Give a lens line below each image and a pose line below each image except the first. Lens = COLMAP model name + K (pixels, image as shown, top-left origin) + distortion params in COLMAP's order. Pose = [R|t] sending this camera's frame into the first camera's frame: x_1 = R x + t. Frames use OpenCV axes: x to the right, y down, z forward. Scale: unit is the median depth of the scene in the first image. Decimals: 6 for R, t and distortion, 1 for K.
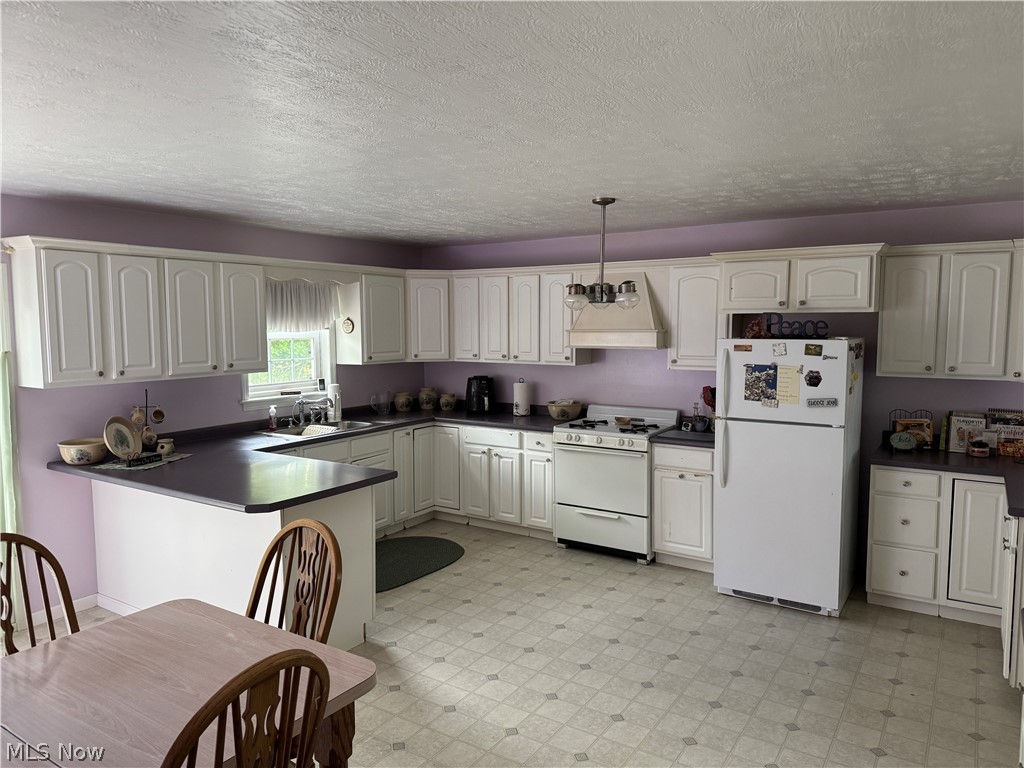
lens RADIAL K [[712.9, 0, 512.0], [0, 712.9, 384.0], [0, 0, 1]] dist [-0.001424, -0.000303]
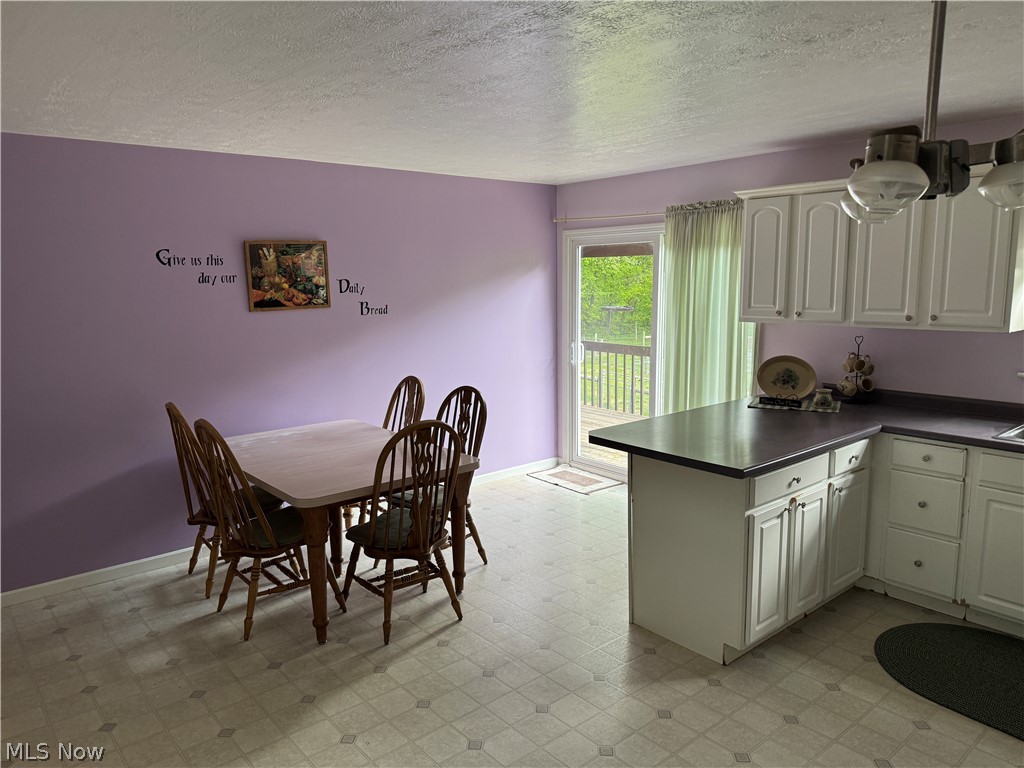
lens RADIAL K [[724.9, 0, 512.0], [0, 724.9, 384.0], [0, 0, 1]] dist [0.058840, -0.000022]
pose [[-0.278313, 0.150614, -0.948608, 0.541443], [-0.062981, 0.982642, 0.174496, -0.071946], [0.958423, 0.108309, -0.263996, 0.869185]]
